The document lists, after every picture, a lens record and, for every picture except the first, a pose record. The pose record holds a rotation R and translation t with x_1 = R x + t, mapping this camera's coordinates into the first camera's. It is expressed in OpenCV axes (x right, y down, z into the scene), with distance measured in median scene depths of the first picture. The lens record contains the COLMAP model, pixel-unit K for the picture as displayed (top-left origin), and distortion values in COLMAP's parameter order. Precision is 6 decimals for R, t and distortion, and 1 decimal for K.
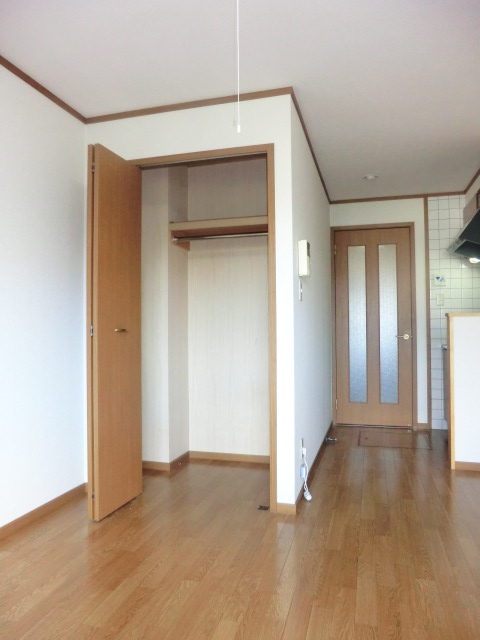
lens RADIAL K [[461.0, 0, 238.0], [0, 461.0, 314.8], [0, 0, 1]] dist [-0.066651, 0.054457]
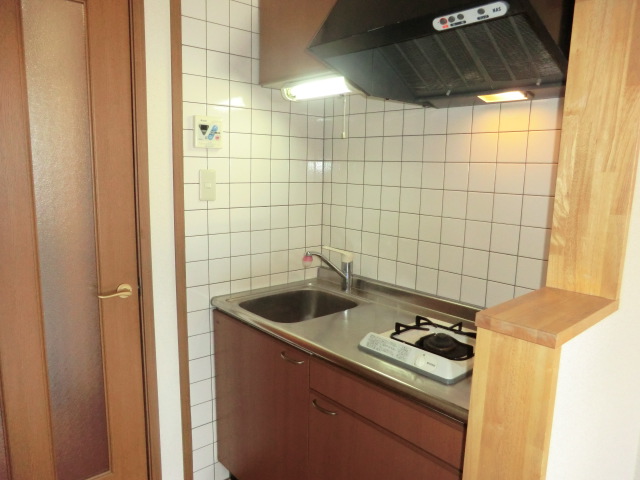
lens RADIAL K [[459.3, 0, 316.5], [0, 459.3, 242.9], [0, 0, 1]] dist [-0.057710, 0.035718]
pose [[0.536150, -0.118154, 0.835812, 0.219256], [-0.049553, 0.984042, 0.170896, -0.076722], [-0.842667, -0.133043, 0.521740, 0.965569]]
